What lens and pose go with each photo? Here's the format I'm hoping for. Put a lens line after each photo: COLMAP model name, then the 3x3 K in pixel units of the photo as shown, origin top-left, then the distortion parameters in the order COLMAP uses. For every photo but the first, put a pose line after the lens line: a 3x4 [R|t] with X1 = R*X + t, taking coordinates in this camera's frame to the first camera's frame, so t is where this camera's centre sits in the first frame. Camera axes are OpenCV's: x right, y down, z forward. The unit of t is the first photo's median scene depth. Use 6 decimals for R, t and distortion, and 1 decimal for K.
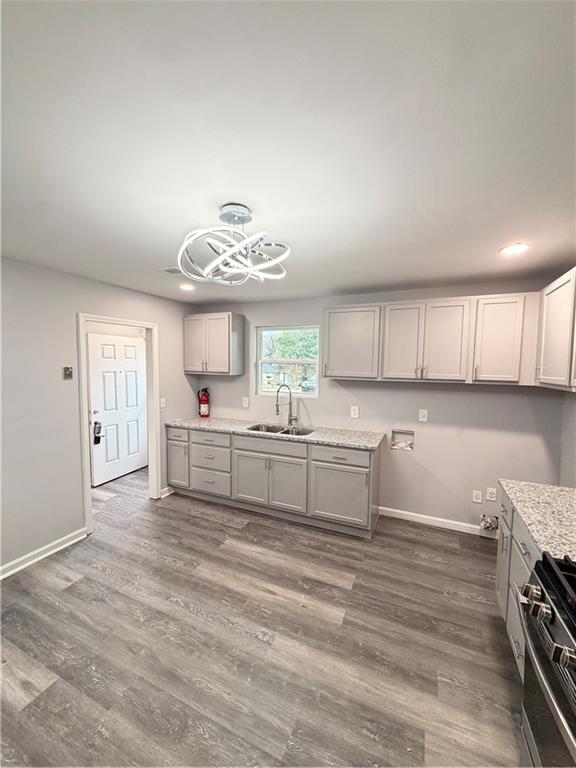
lens RADIAL K [[306.5, 0, 287.4], [0, 306.5, 386.3], [0, 0, 1]] dist [-0.001208, 0.000239]
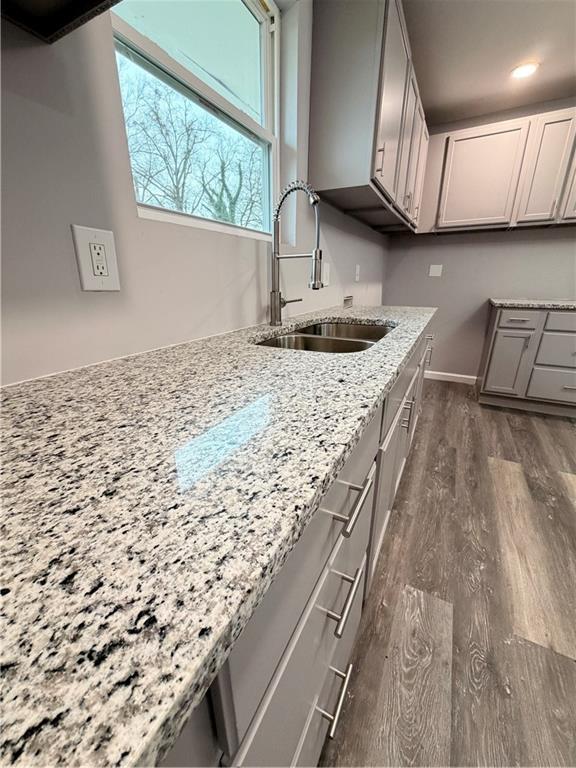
lens RADIAL K [[306.5, 0, 288.1], [0, 306.5, 387.2], [0, 0, 1]] dist [-0.001208, 0.000239]
pose [[0.057184, -0.347734, 0.935848, -0.480876], [0.074649, 0.936247, 0.343321, 0.102123], [-0.995569, 0.050227, 0.079496, 1.344003]]
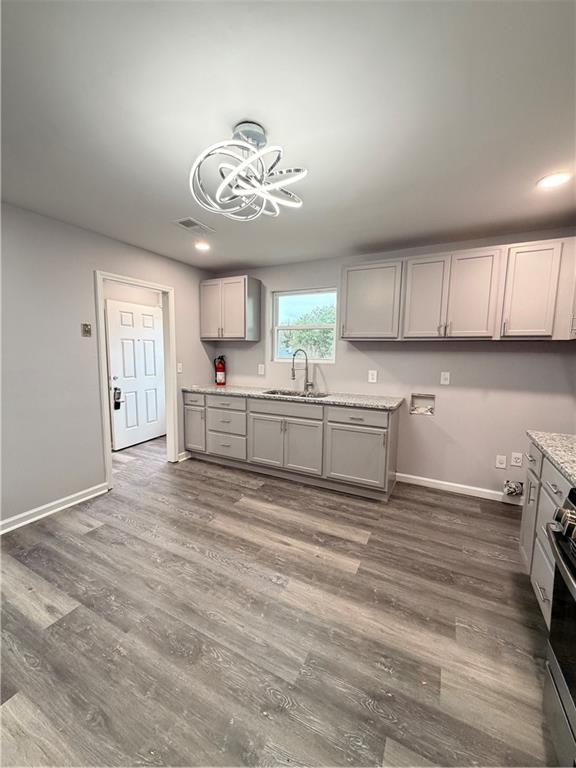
lens RADIAL K [[306.5, 0, 287.2], [0, 306.5, 386.3], [0, 0, 1]] dist [-0.001208, 0.000239]
pose [[0.998461, 0.008505, -0.054803, 0.002829], [-0.006366, 0.999216, 0.039081, 0.101957], [0.055092, -0.038672, 0.997732, 0.018643]]
